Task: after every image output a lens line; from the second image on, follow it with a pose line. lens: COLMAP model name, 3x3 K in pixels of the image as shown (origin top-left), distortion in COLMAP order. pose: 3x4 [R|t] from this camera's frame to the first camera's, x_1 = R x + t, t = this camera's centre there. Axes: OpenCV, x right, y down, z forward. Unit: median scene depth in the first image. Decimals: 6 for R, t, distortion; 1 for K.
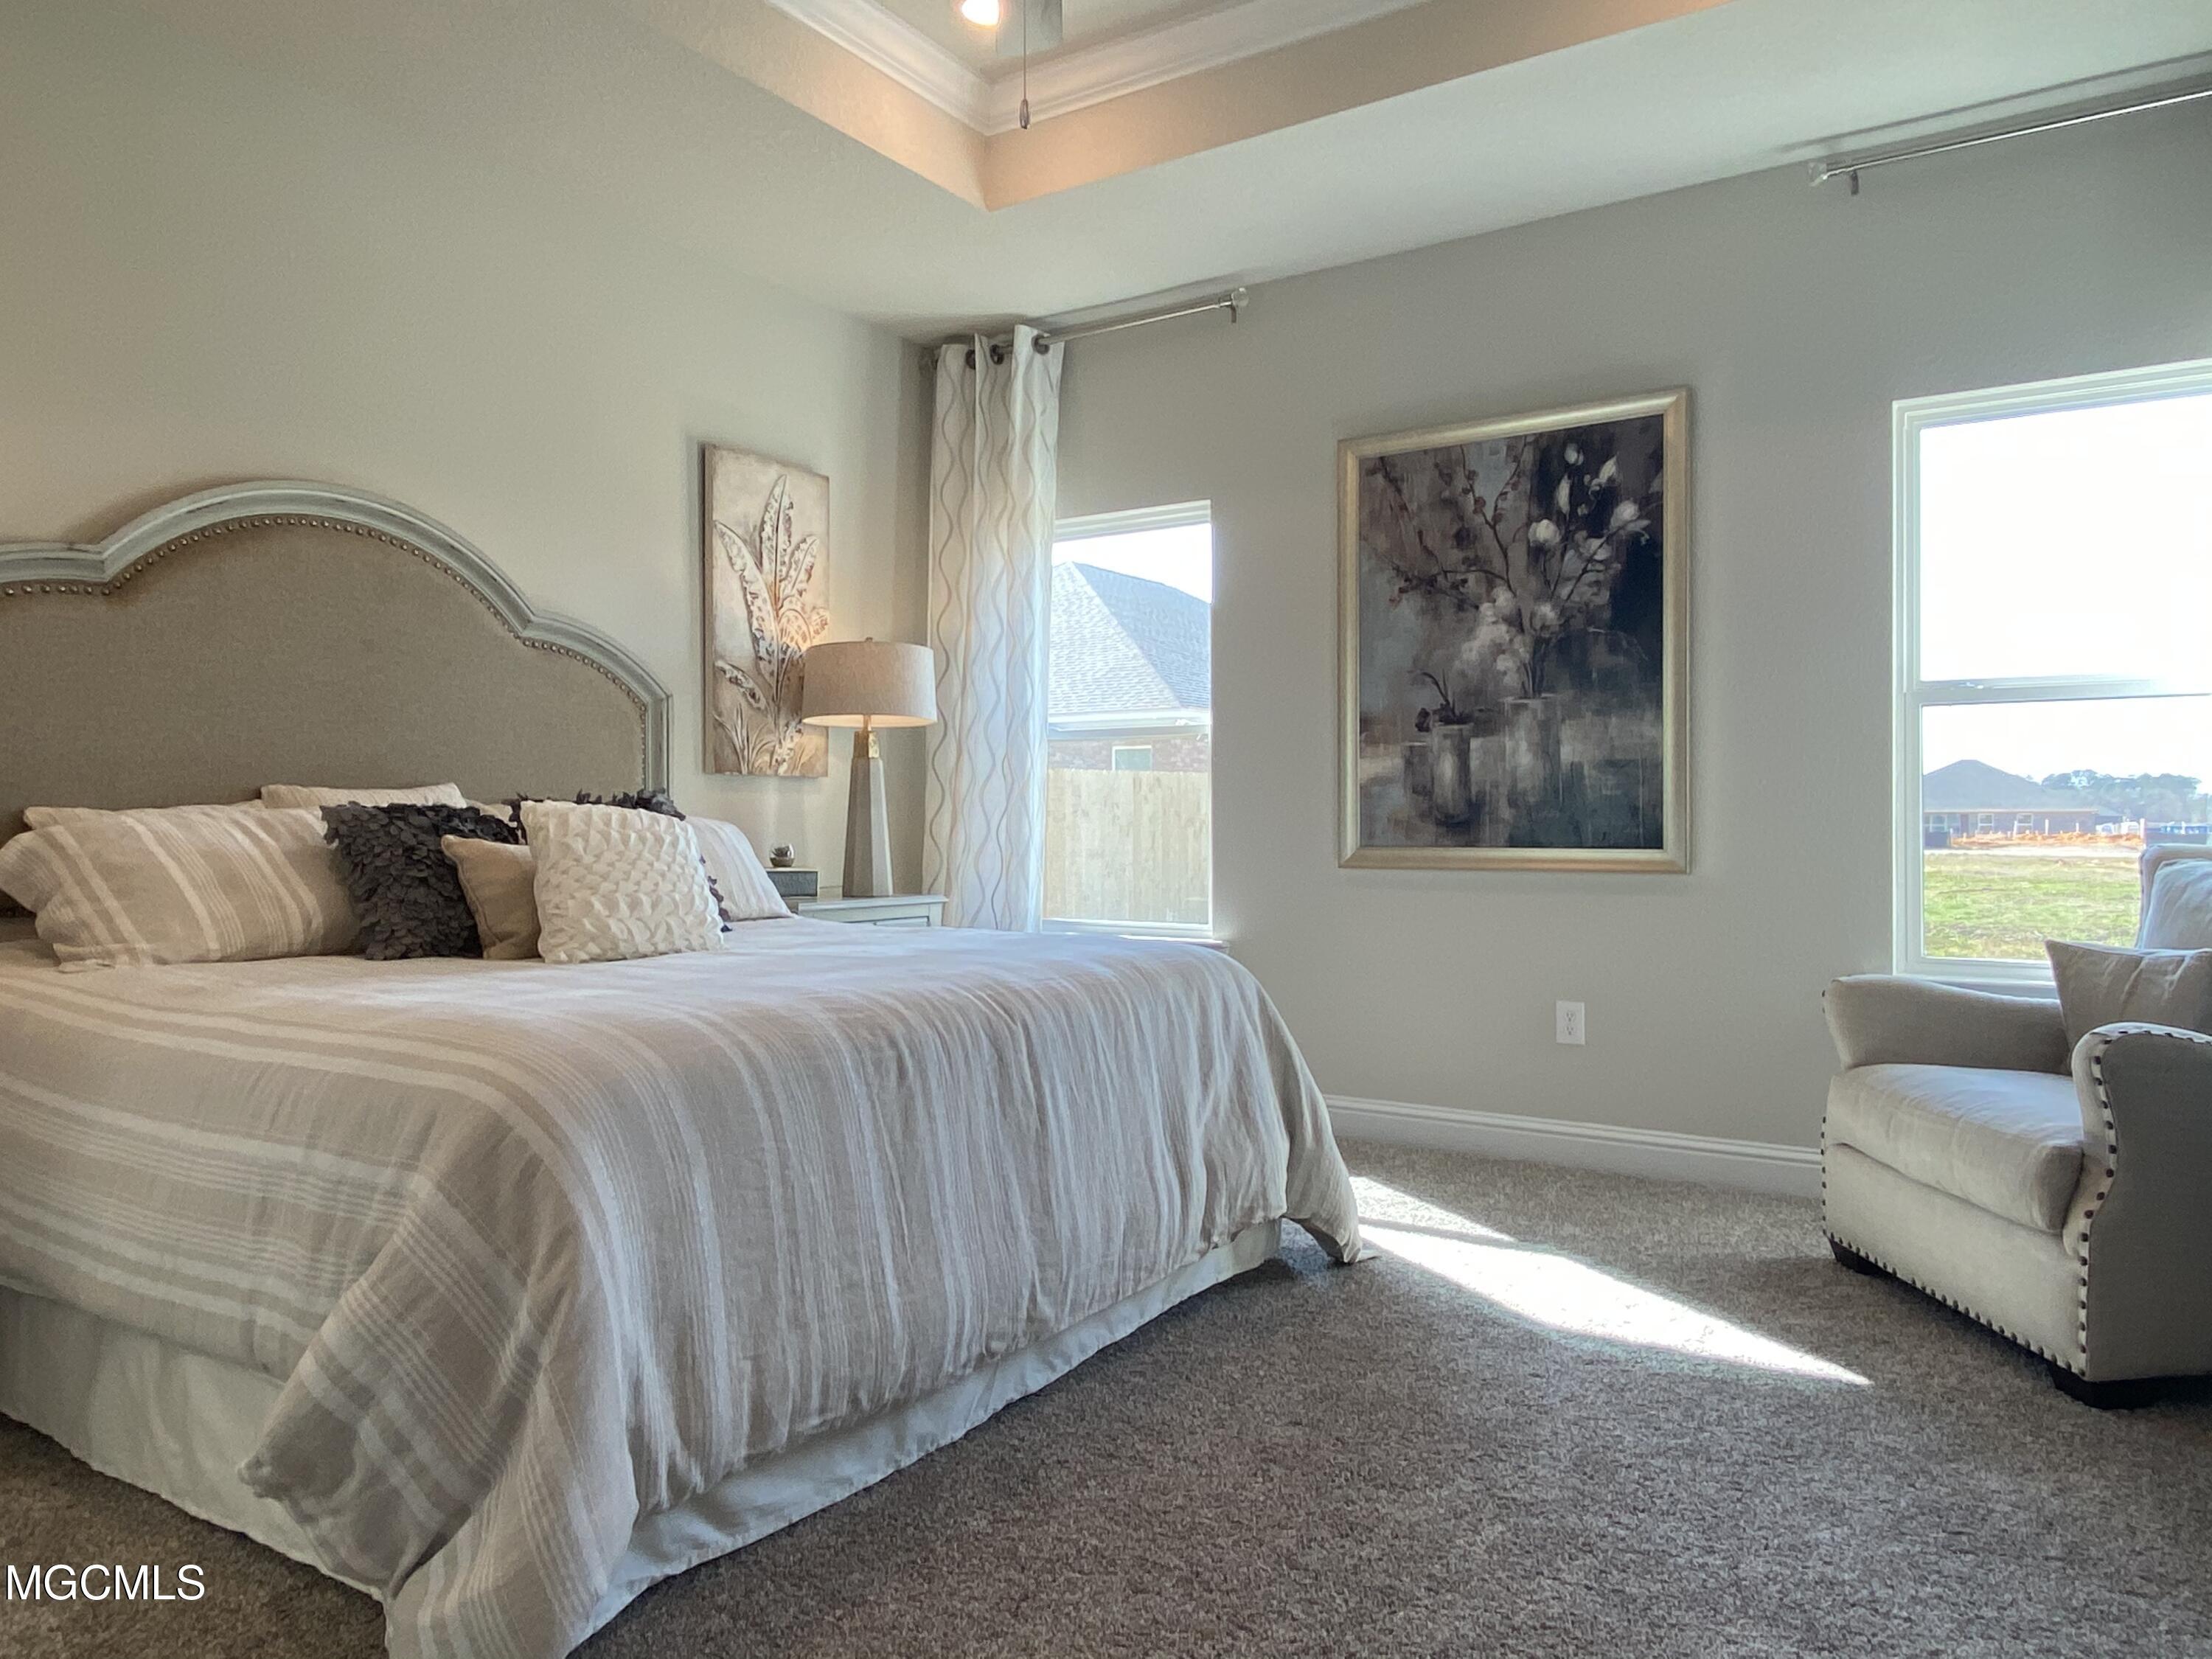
lens RADIAL K [[1500.0, 0, 1095.6], [0, 1500.0, 828.7], [0, 0, 1]] dist [0.068814, -0.086789]
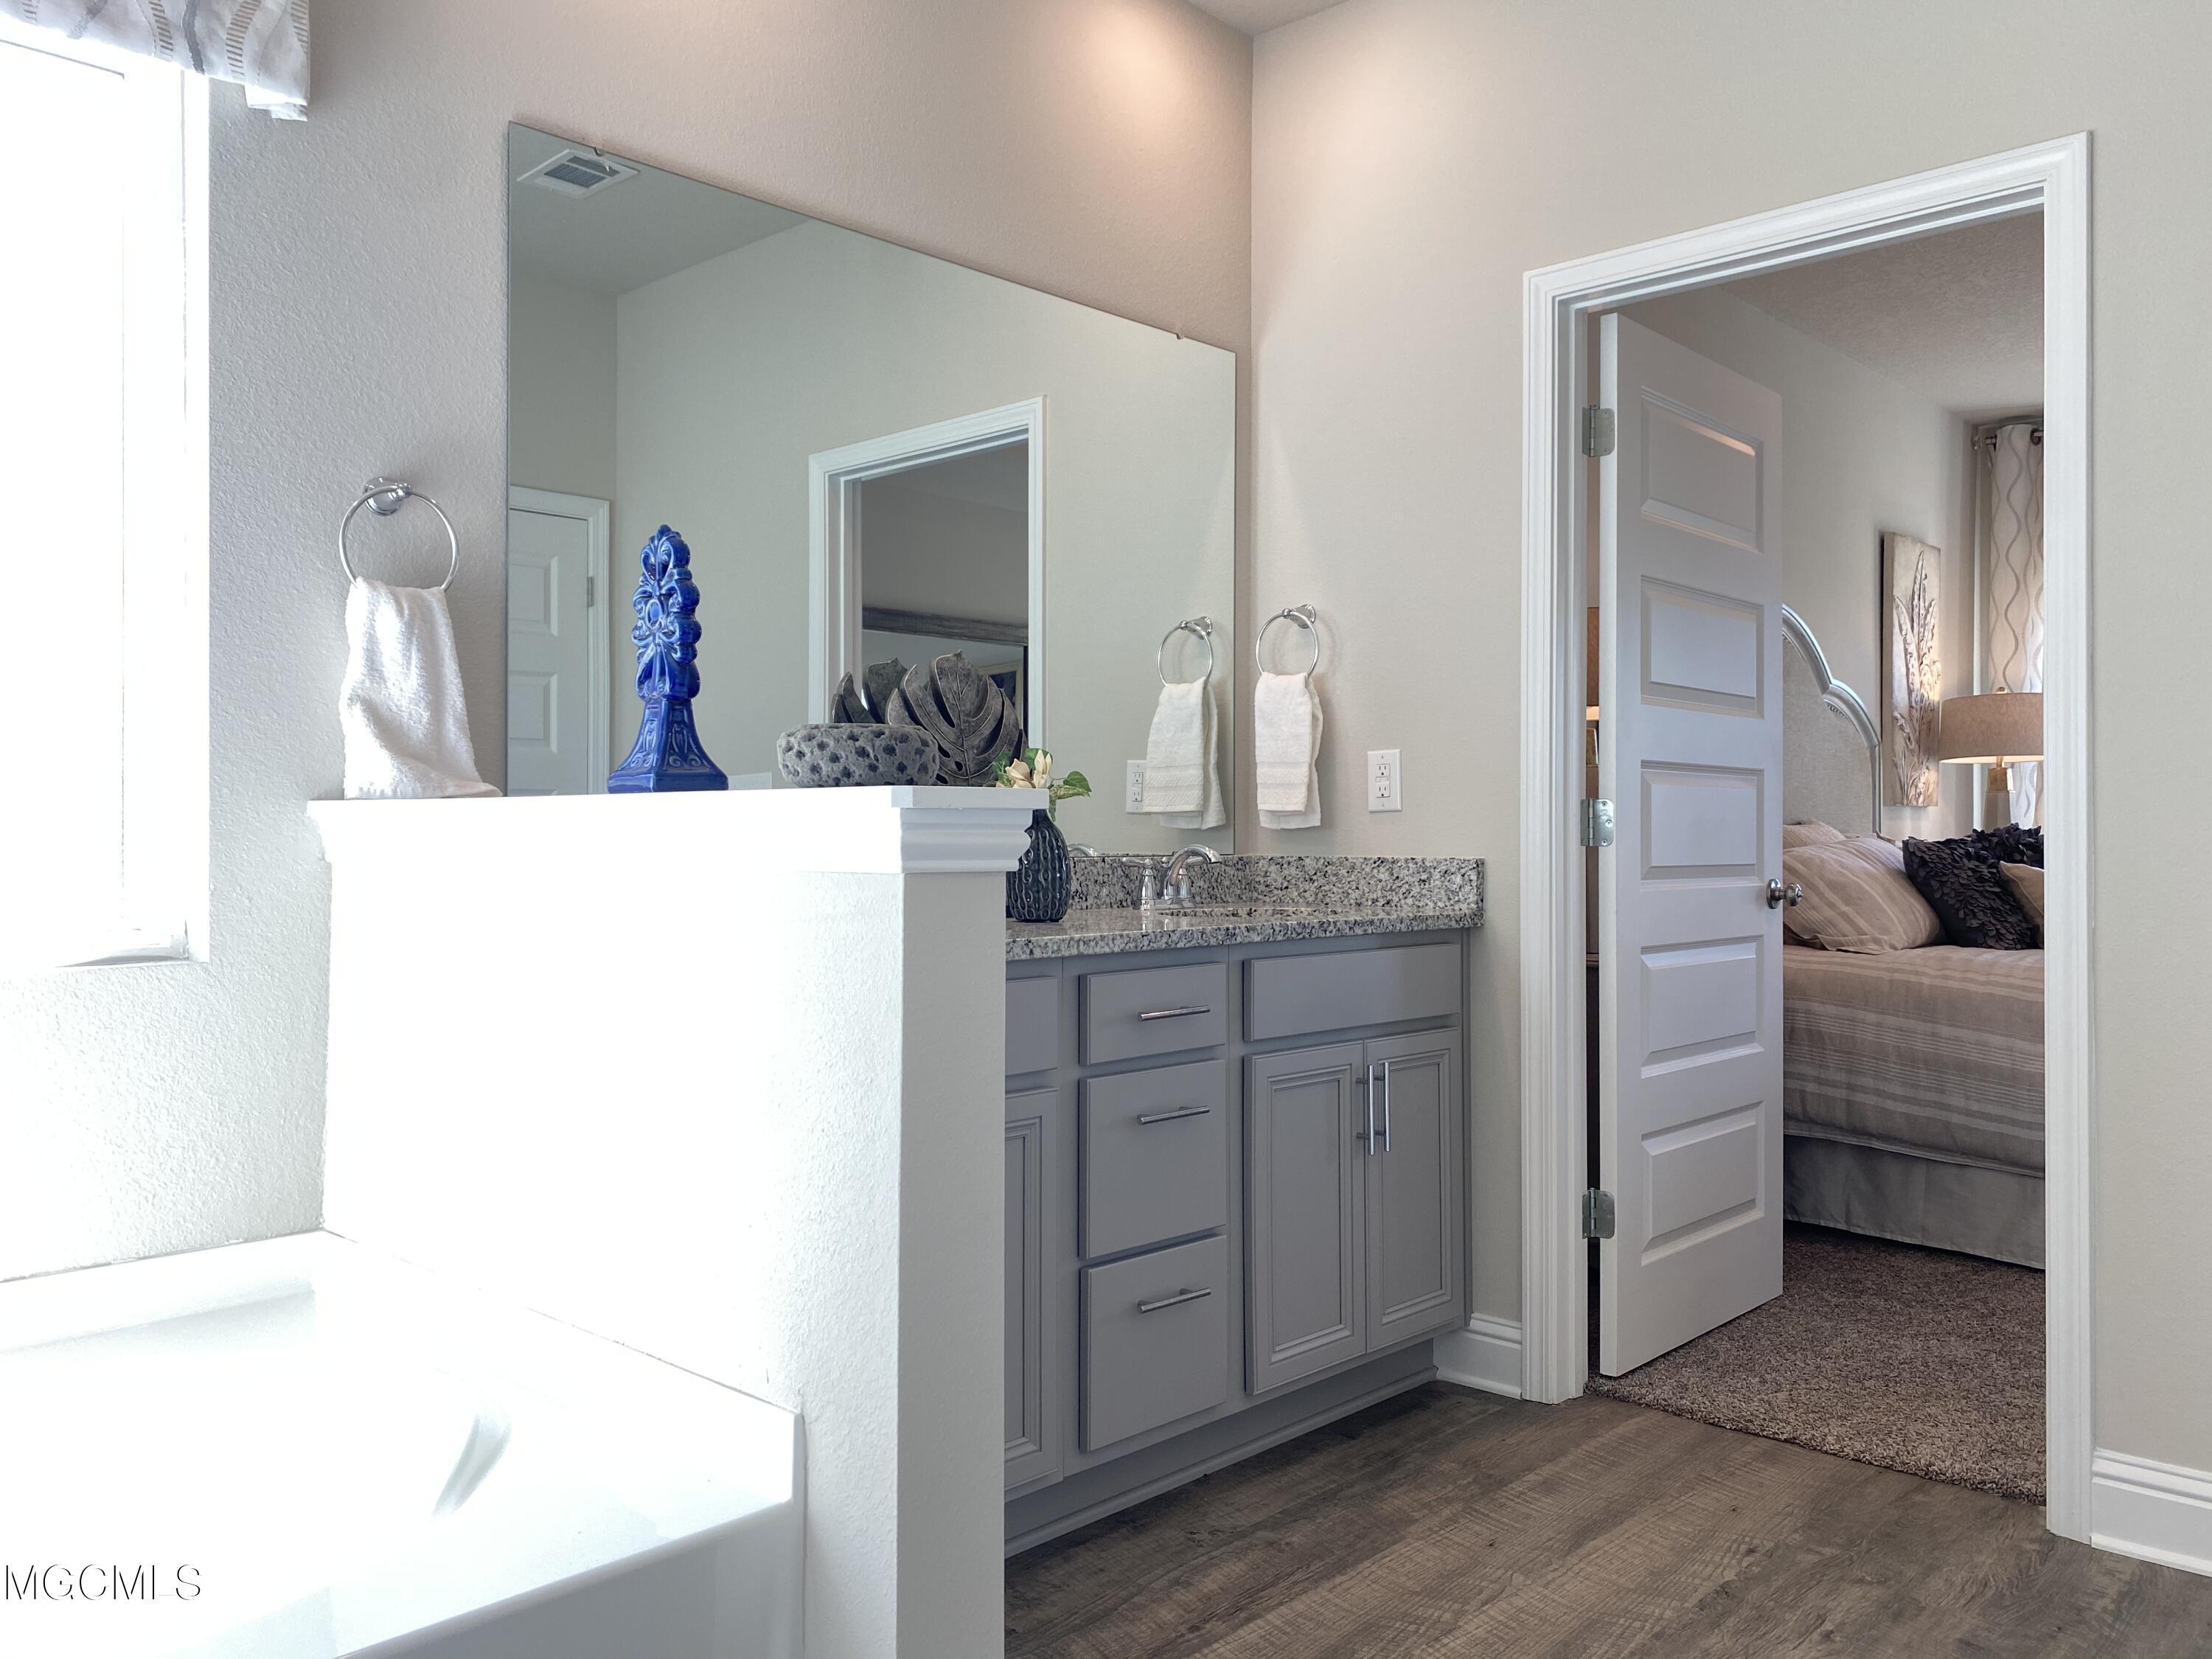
lens RADIAL K [[1687.6, 0, 1107.3], [0, 1687.6, 819.1], [0, 0, 1]] dist [0.099550, -0.186930]
pose [[0.983813, 0.001559, -0.179191, -0.613169], [-0.003311, 0.999950, -0.009477, -0.011086], [0.179167, 0.009917, 0.983769, -0.436410]]
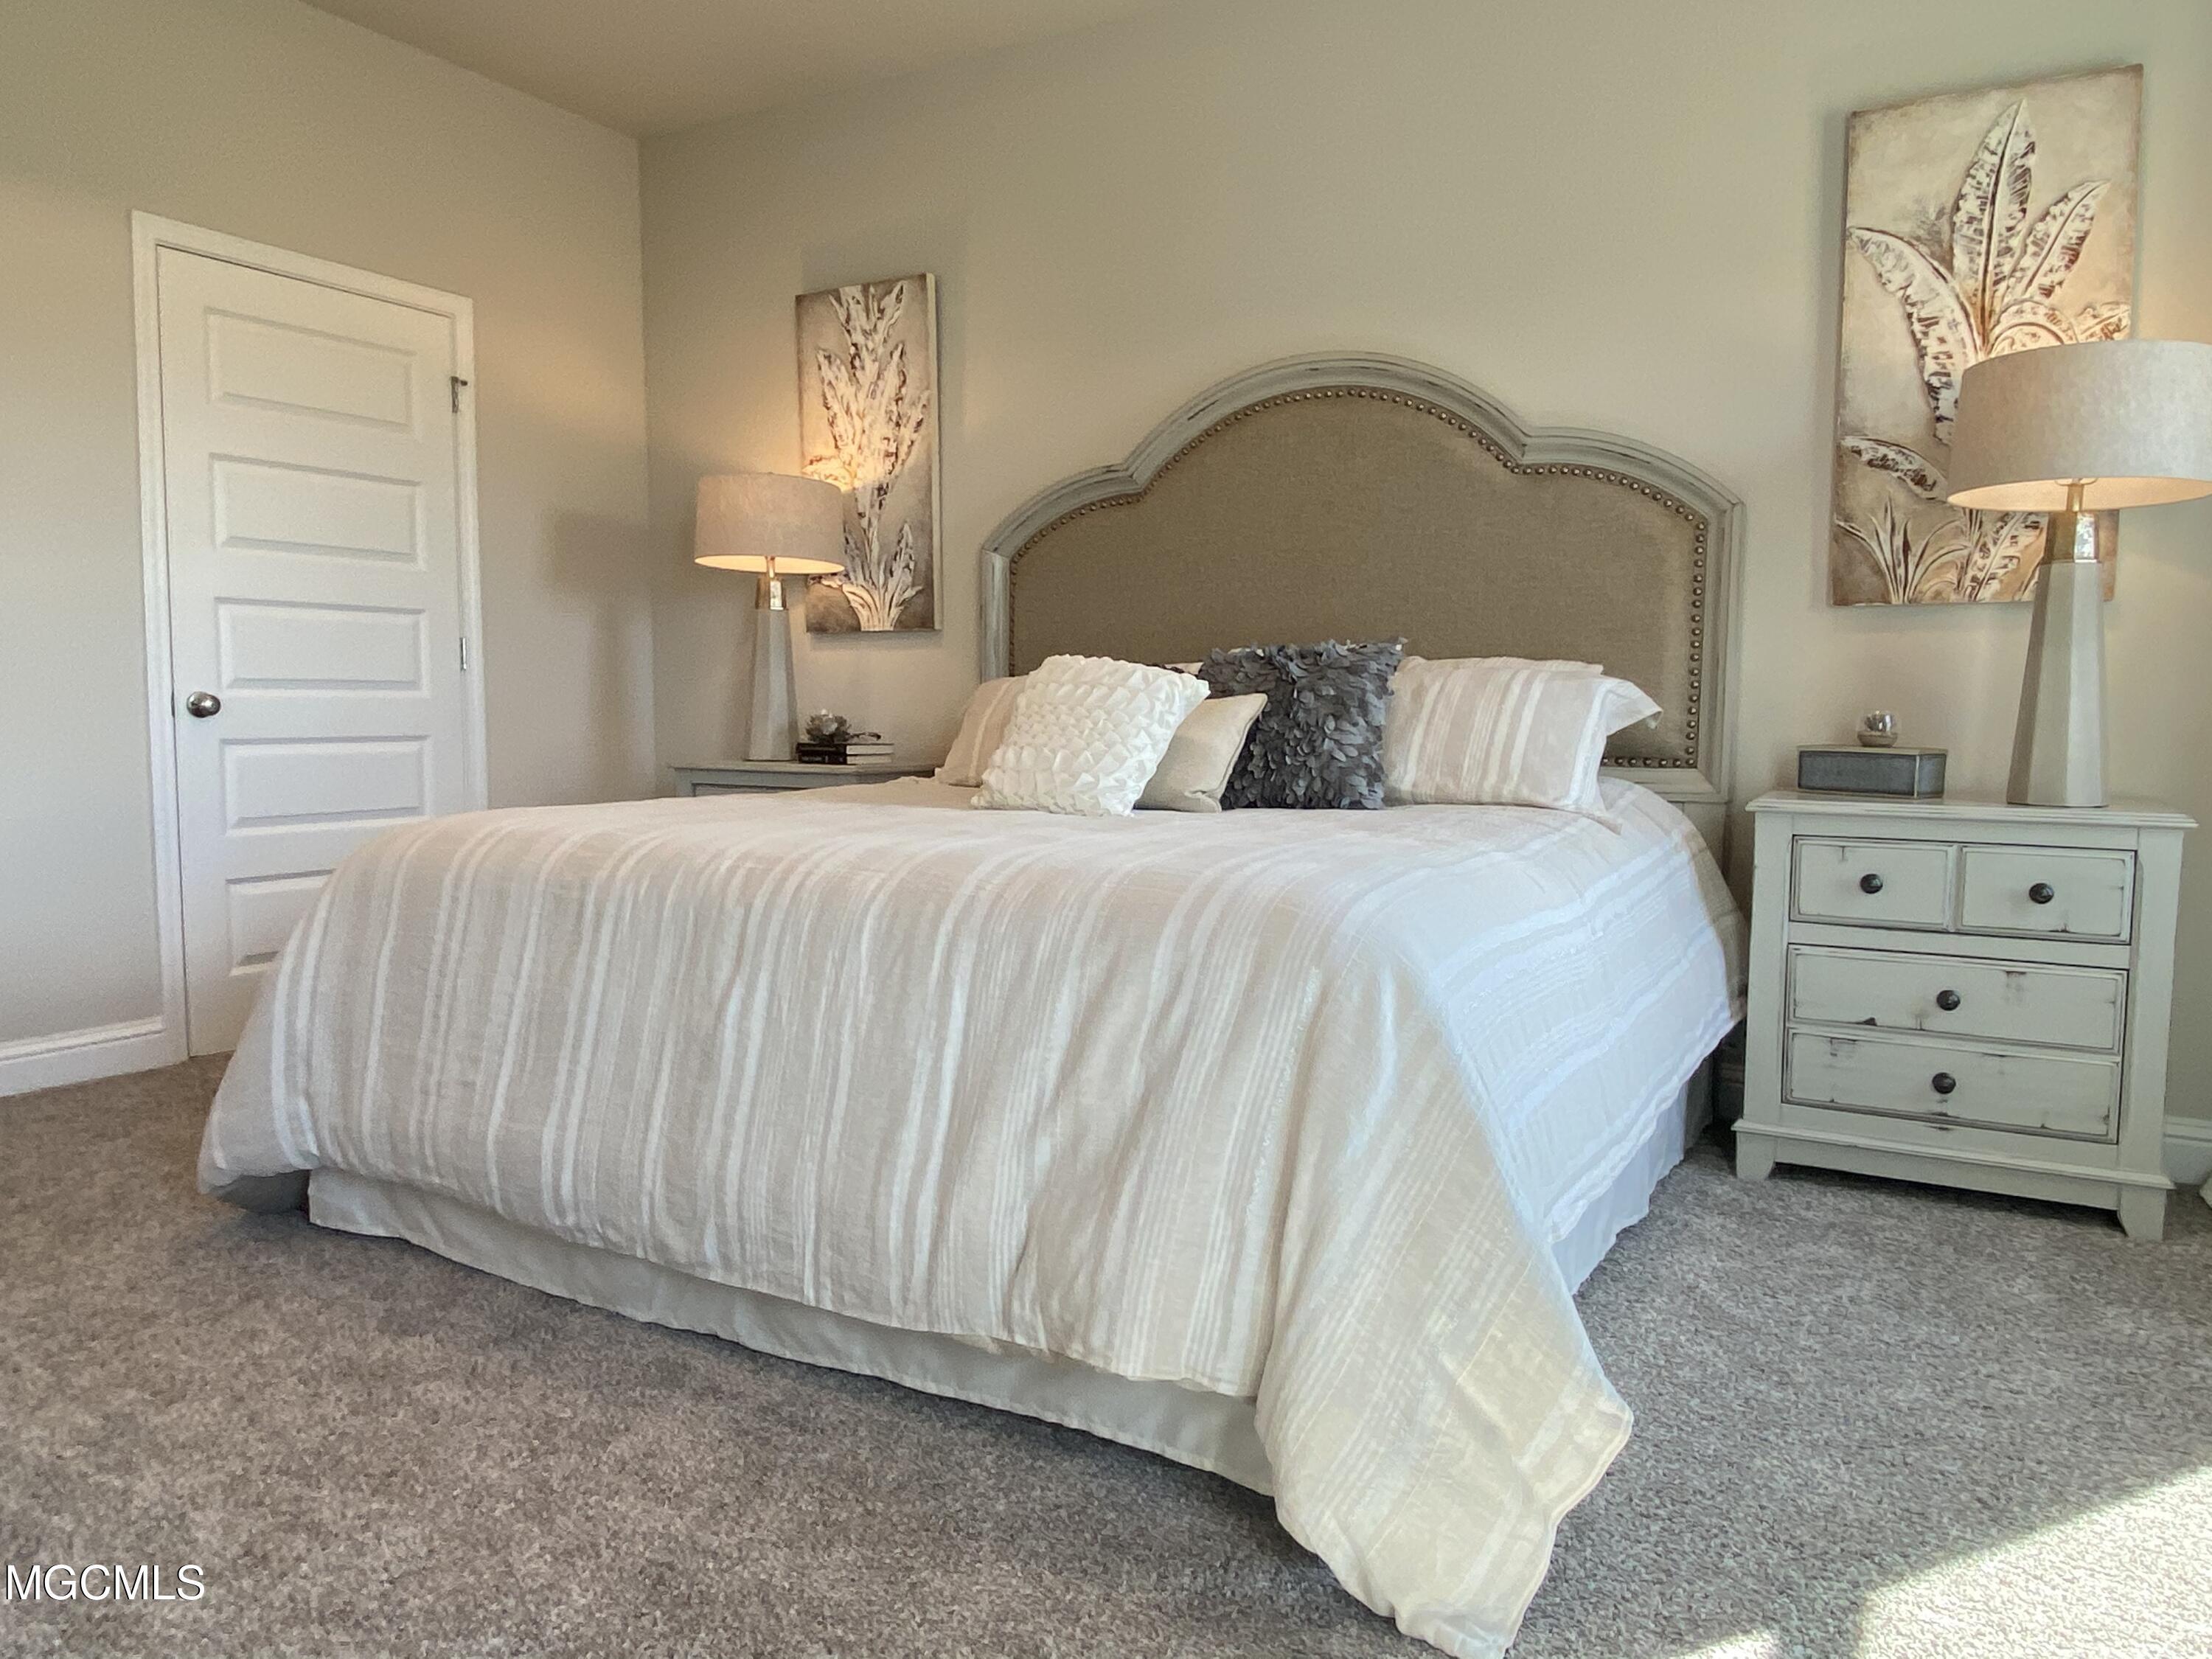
lens RADIAL K [[1500.0, 0, 1095.6], [0, 1500.0, 828.7], [0, 0, 1]] dist [0.068814, -0.086789]
pose [[0.049264, 0.080295, -0.995553, 0.419655], [-0.008201, 0.996762, 0.079987, 0.011098], [0.998752, 0.004224, 0.049763, 0.622607]]
